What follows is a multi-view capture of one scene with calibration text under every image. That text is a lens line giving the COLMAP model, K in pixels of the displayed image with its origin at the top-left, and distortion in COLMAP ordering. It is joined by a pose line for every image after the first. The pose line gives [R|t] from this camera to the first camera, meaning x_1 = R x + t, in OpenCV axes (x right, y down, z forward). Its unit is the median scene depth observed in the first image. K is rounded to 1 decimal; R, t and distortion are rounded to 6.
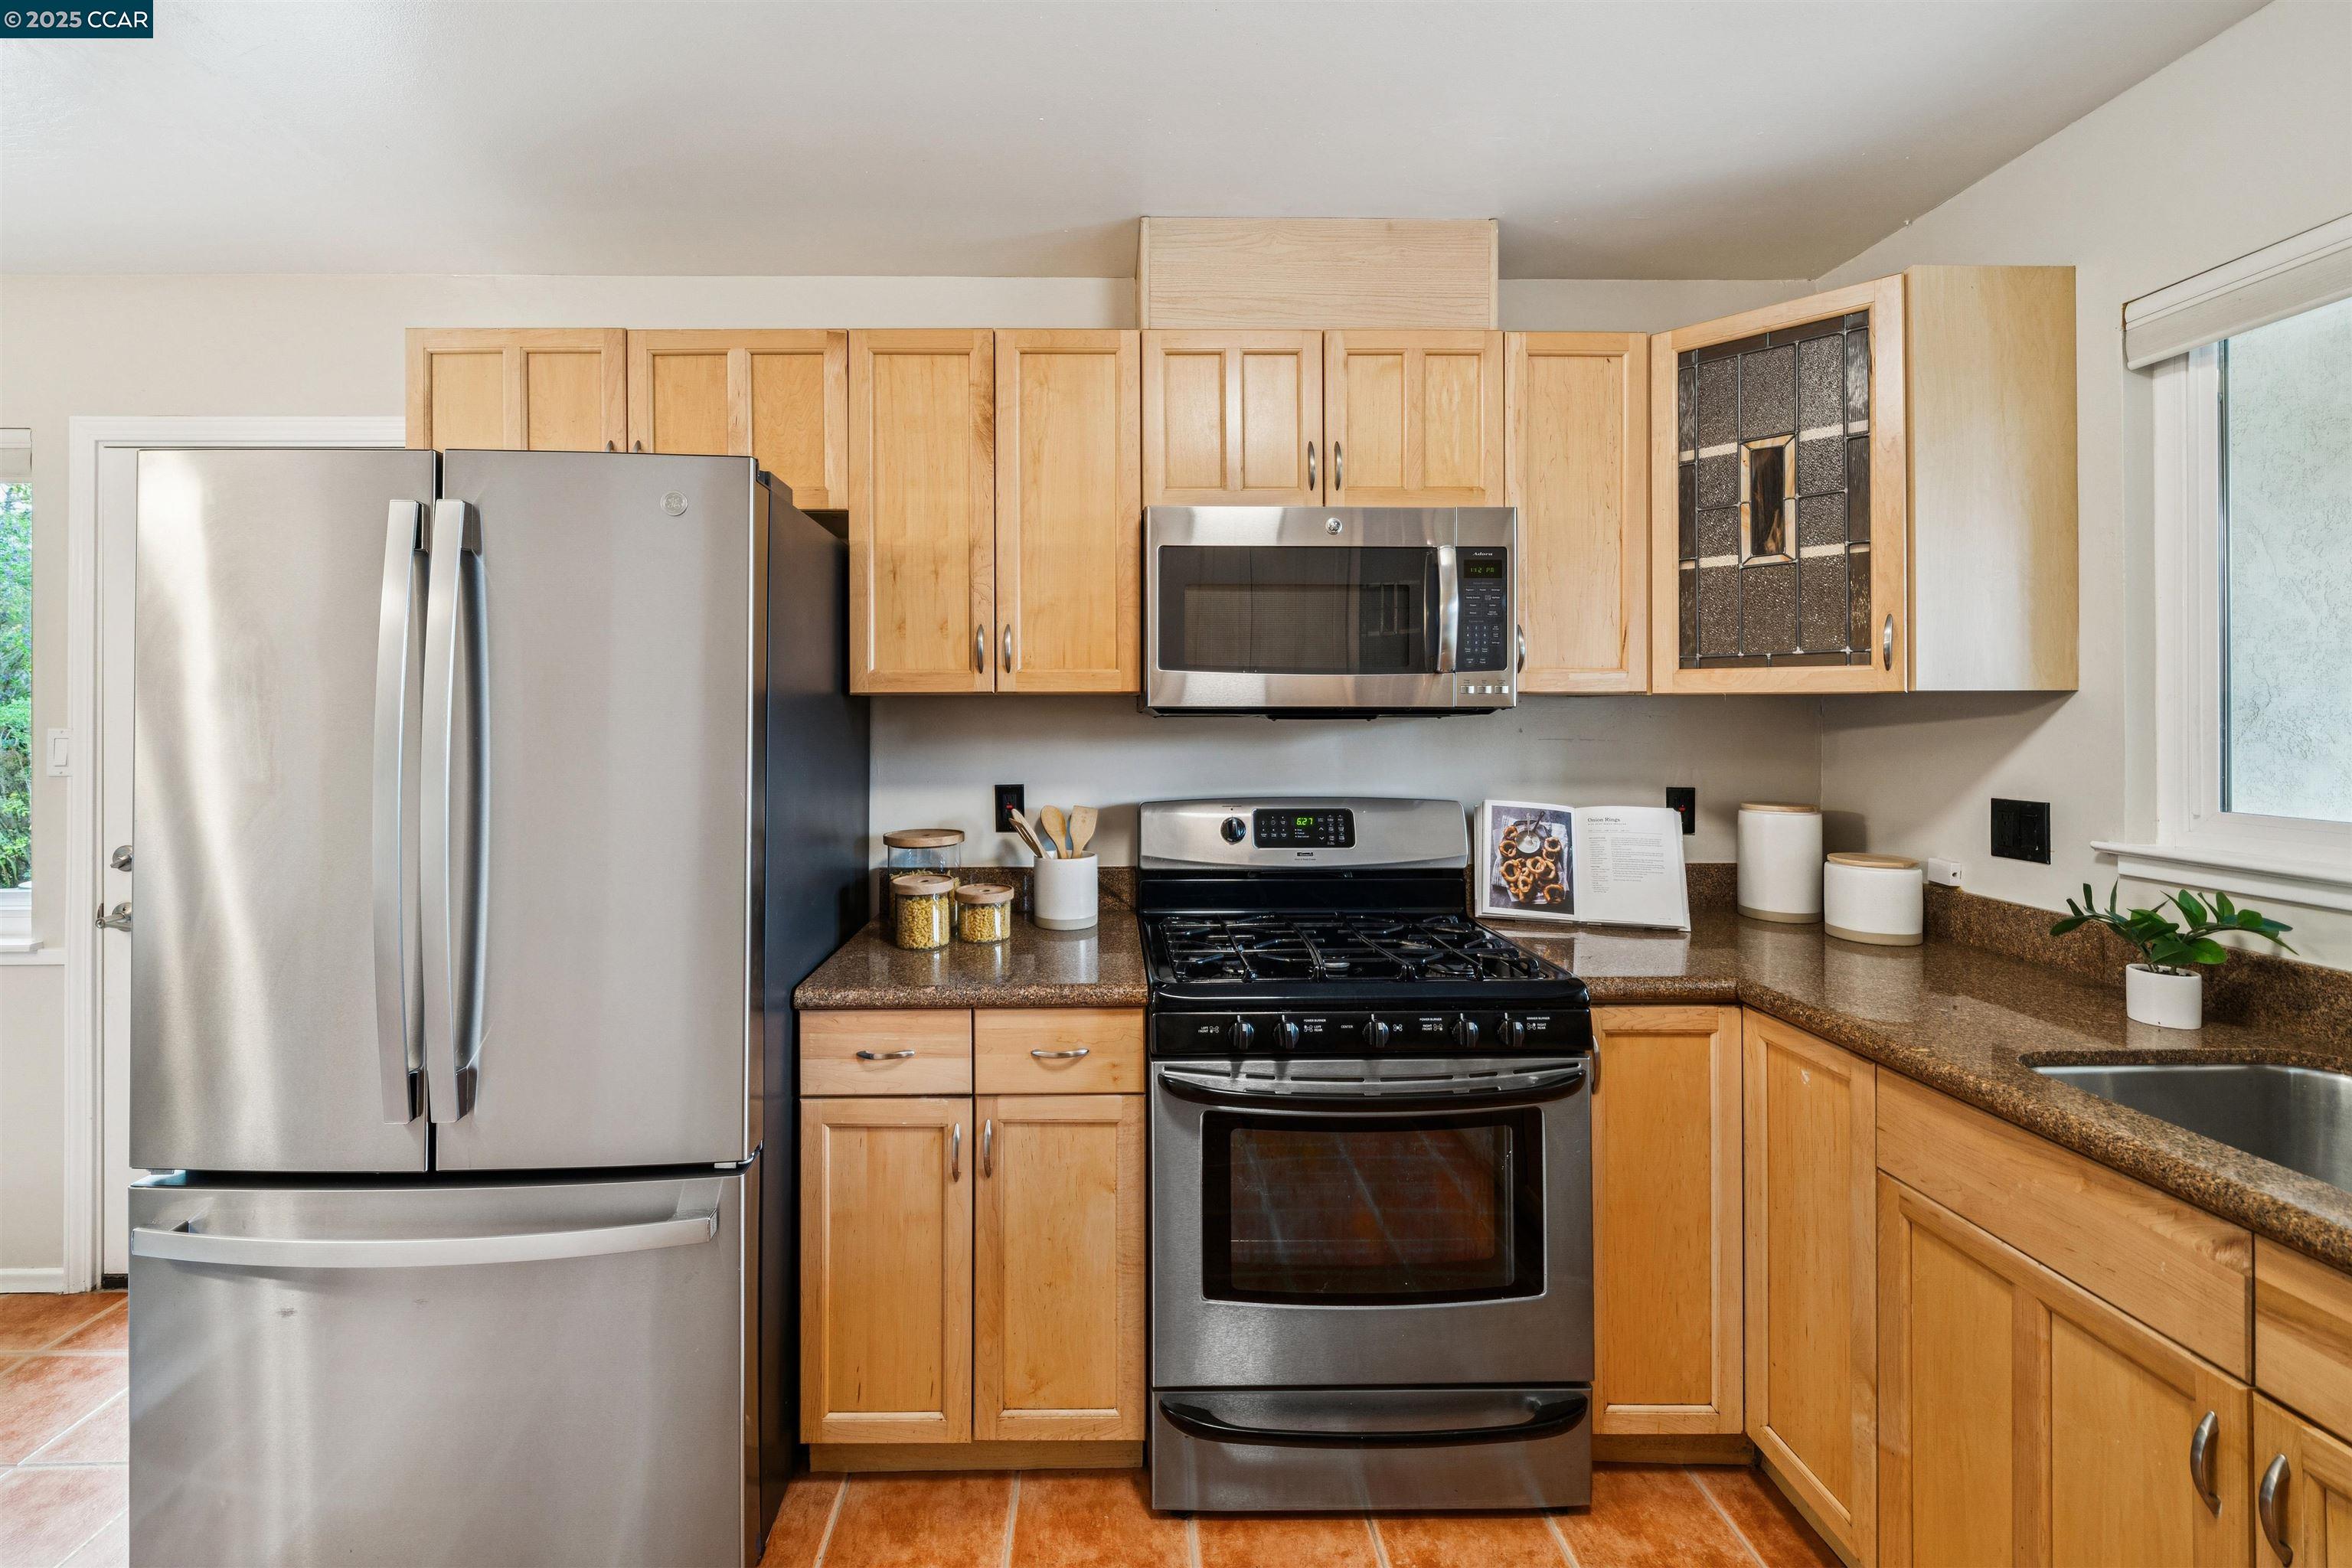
lens RADIAL K [[955.1, 0, 1112.0], [0, 955.1, 709.7], [0, 0, 1]] dist [-0.004179, -0.000410]
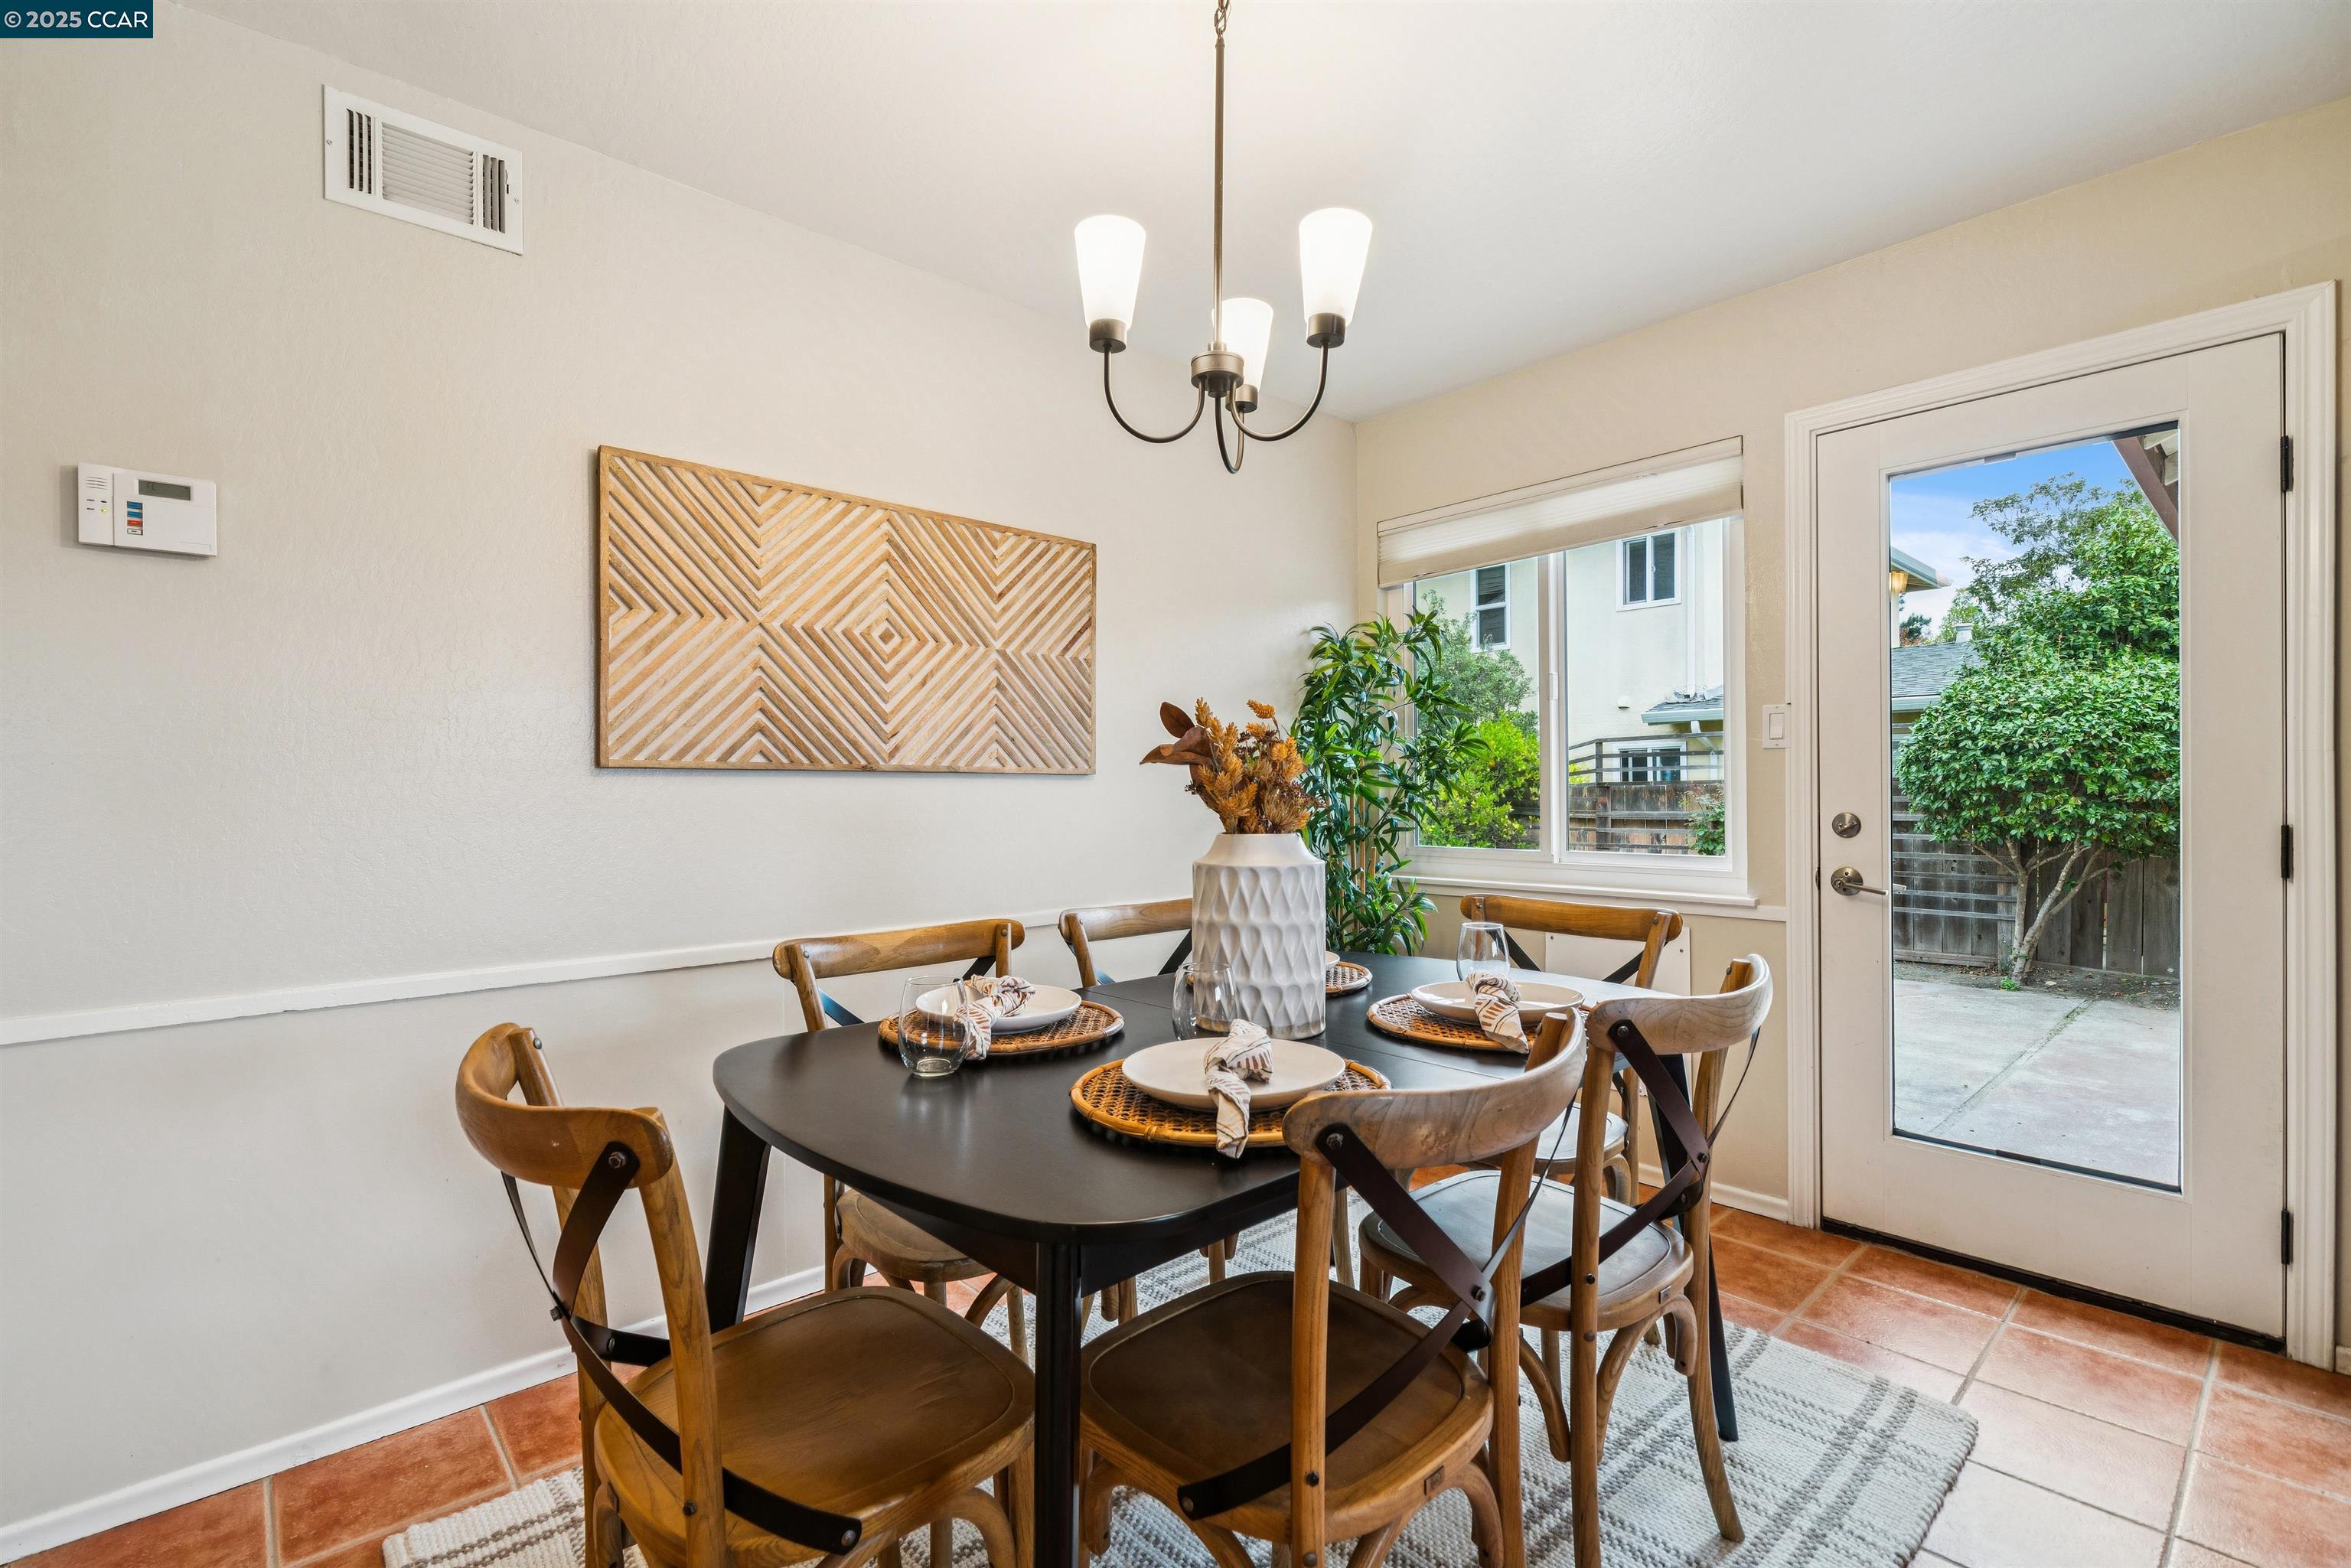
lens RADIAL K [[1060.9, 0, 1167.6], [0, 1060.9, 784.7], [0, 0, 1]] dist [0.002336, 0.000228]
pose [[0.665862, -0.006182, -0.746049, -0.850947], [0.010396, 0.999945, 0.000992, 0.132154], [0.746002, -0.008416, 0.665890, -0.424513]]
